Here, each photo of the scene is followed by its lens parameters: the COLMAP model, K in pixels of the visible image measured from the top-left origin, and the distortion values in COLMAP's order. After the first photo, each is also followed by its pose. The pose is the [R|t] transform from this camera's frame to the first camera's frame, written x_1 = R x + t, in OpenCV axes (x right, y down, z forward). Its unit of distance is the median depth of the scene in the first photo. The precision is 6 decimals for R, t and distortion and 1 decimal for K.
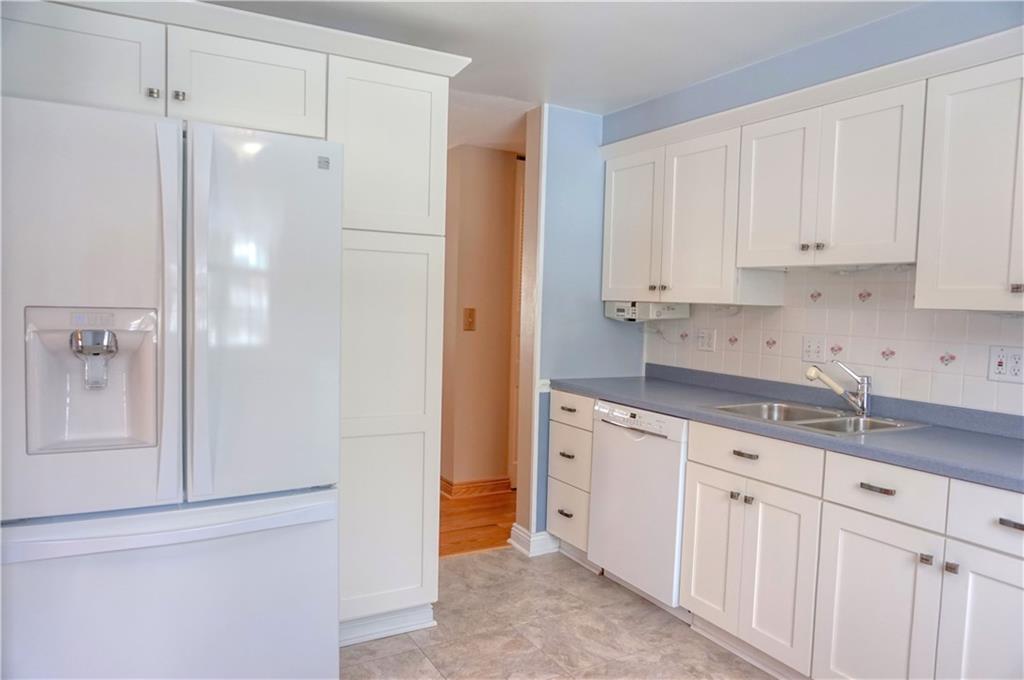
lens RADIAL K [[690.5, 0, 517.9], [0, 690.5, 342.8], [0, 0, 1]] dist [-0.038679, 0.032357]
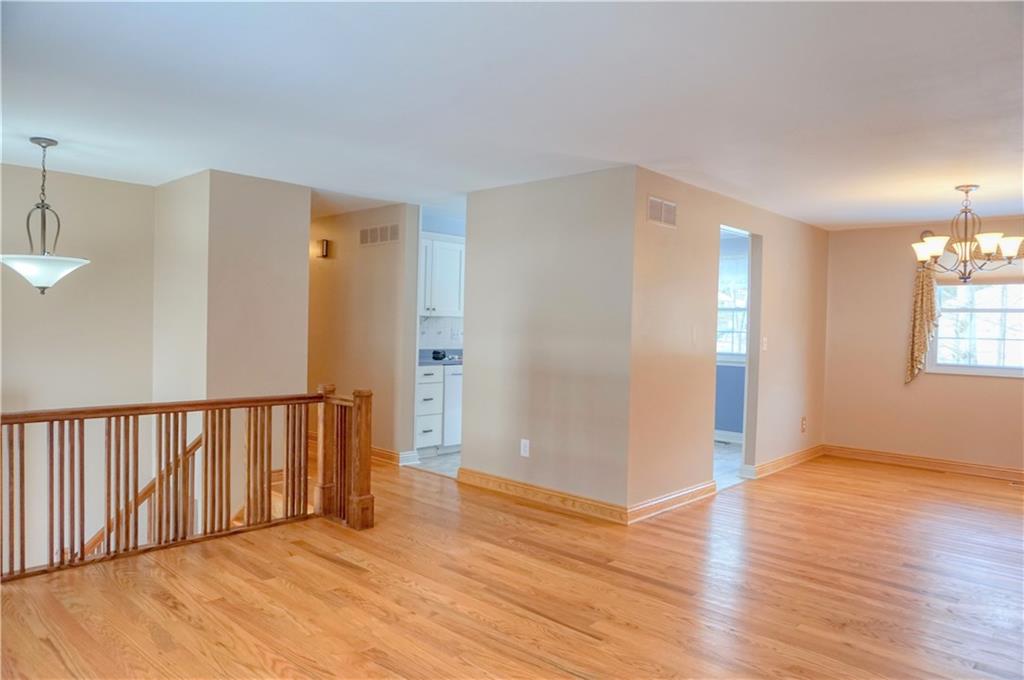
lens RADIAL K [[690.5, 0, 513.1], [0, 690.5, 337.3], [0, 0, 1]] dist [-0.038679, 0.032357]
pose [[-0.286230, -0.059336, 0.956322, -2.284421], [0.022255, 0.997400, 0.068546, -0.165811], [-0.957903, 0.040903, -0.284165, 1.679272]]
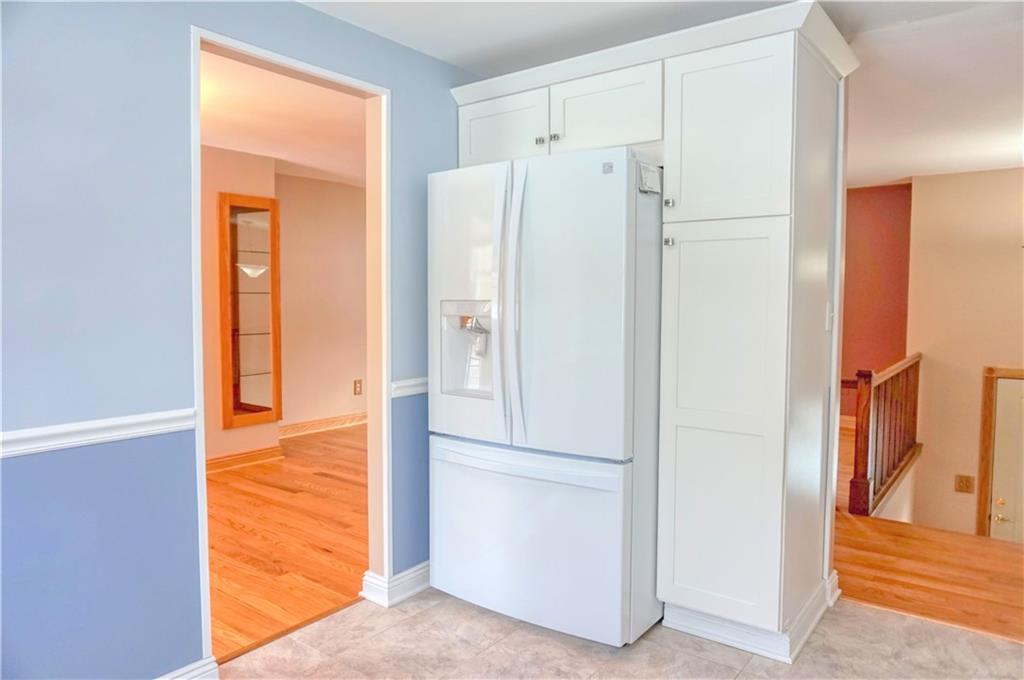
lens RADIAL K [[690.5, 0, 511.9], [0, 690.5, 341.0], [0, 0, 1]] dist [-0.038679, 0.032357]
pose [[0.389981, 0.029130, -0.920362, 0.548454], [-0.041247, 0.999049, 0.014143, 0.007118], [0.919899, 0.032446, 0.390812, 0.340204]]
